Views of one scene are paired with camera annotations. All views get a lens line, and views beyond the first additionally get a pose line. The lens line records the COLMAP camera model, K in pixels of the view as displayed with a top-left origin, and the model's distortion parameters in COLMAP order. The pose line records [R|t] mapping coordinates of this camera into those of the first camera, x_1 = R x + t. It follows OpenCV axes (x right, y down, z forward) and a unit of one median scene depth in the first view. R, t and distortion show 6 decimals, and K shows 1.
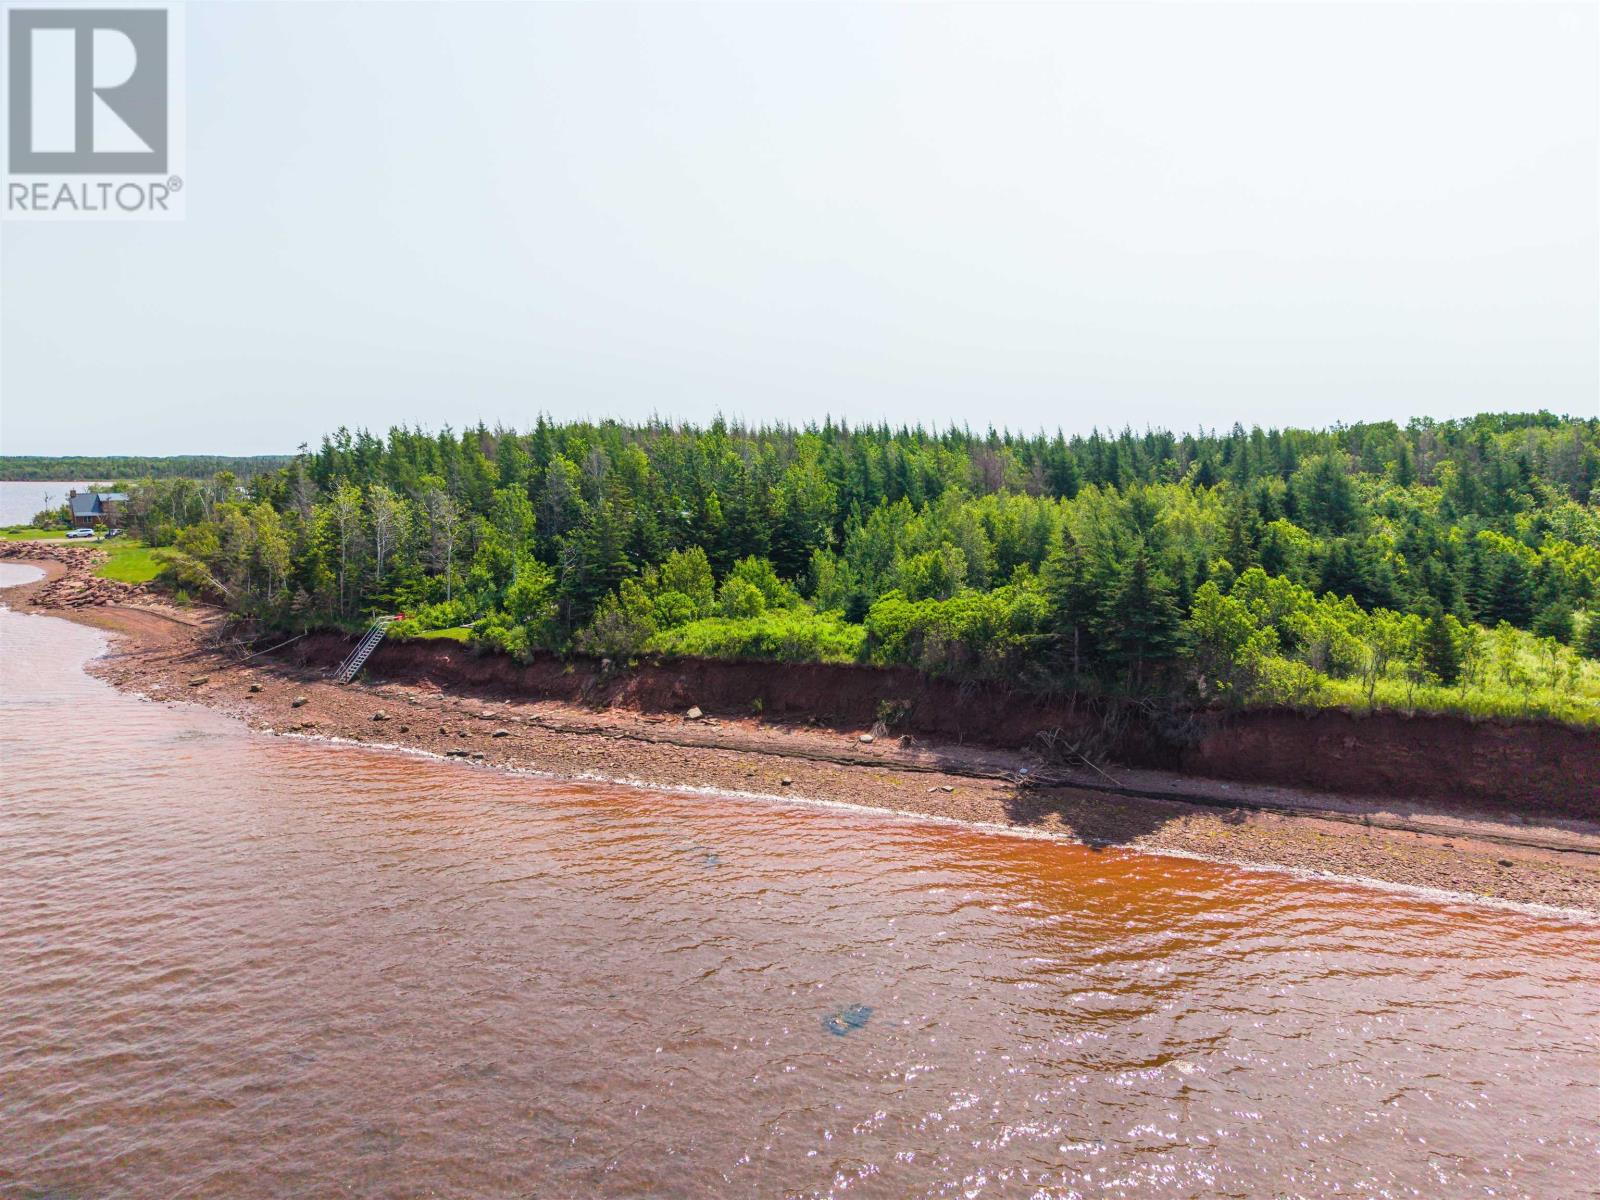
lens RADIAL K [[1072.8, 0, 800.0], [0, 1072.8, 600.0], [0, 0, 1]] dist [0.023773, -0.022890]
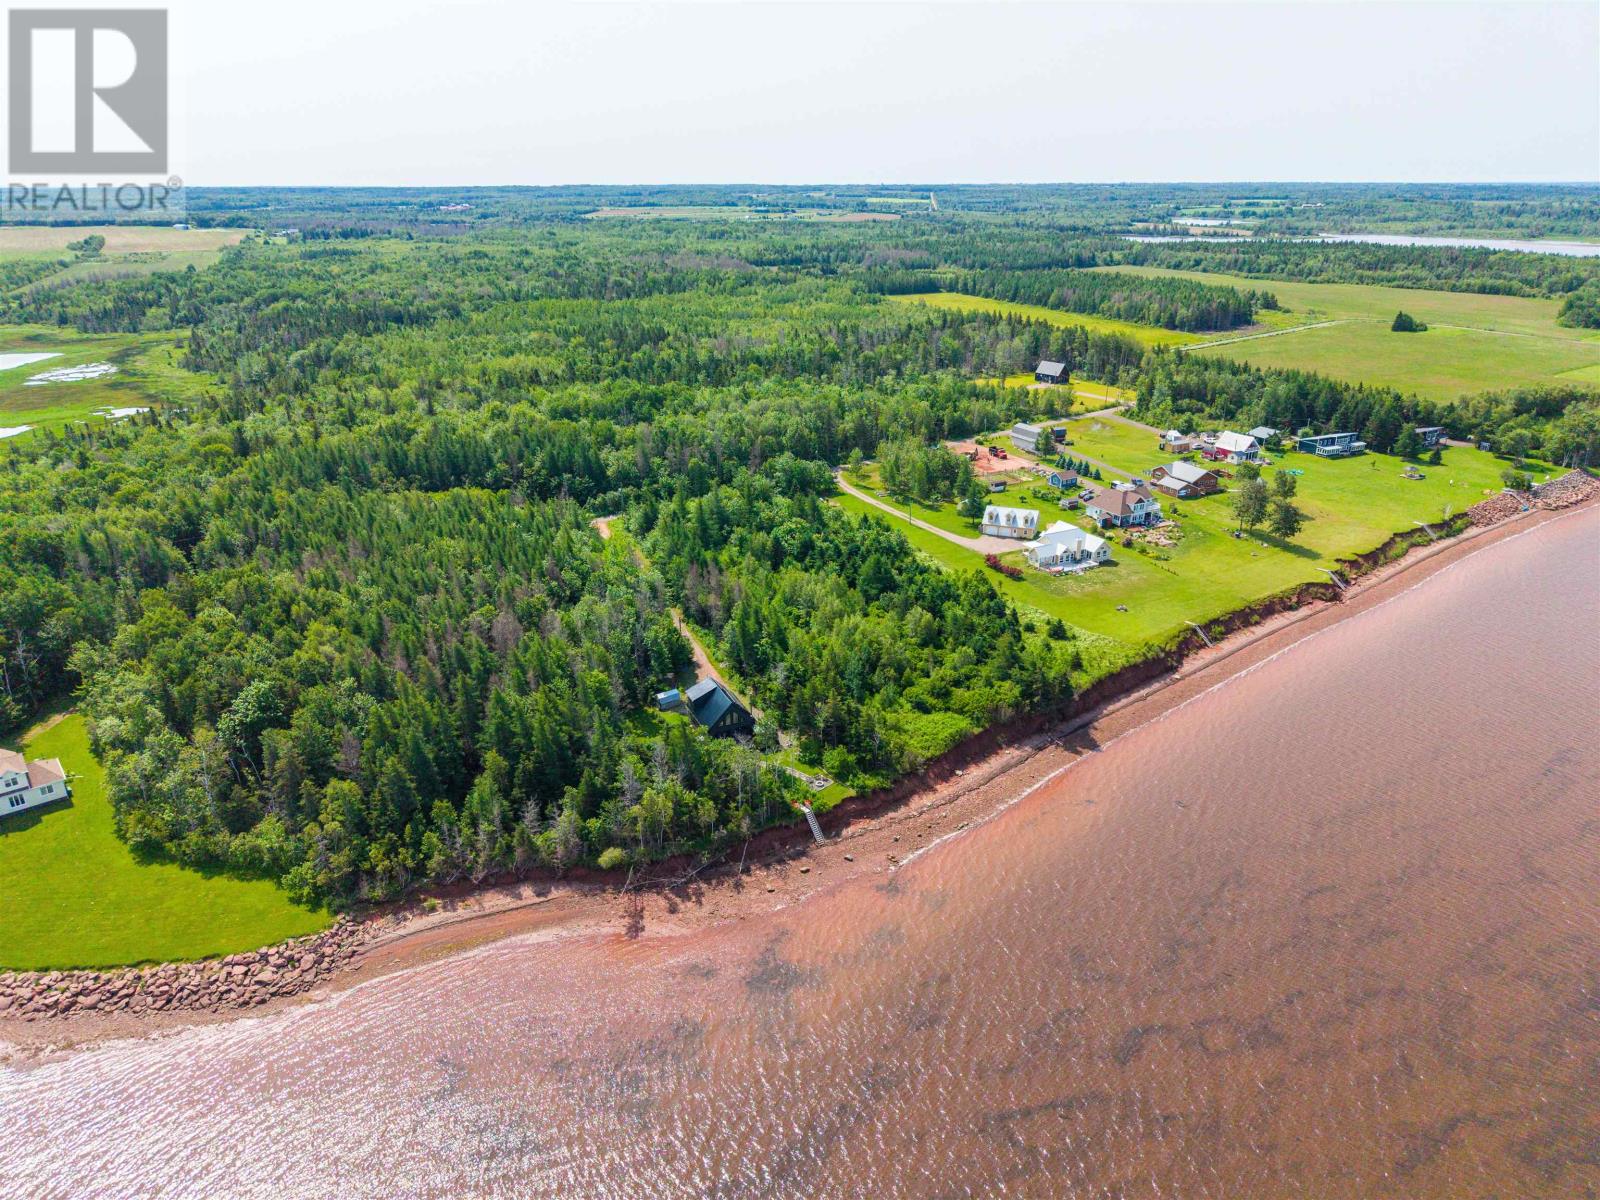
lens RADIAL K [[1074.4, 0, 800.0], [0, 1074.4, 600.0], [0, 0, 1]] dist [0.059110, -0.089693]
pose [[0.410159, -0.326305, 0.851642, -2.353485], [0.124198, 0.945089, 0.302294, -1.134143], [-0.903518, -0.018217, 0.428163, 0.221637]]
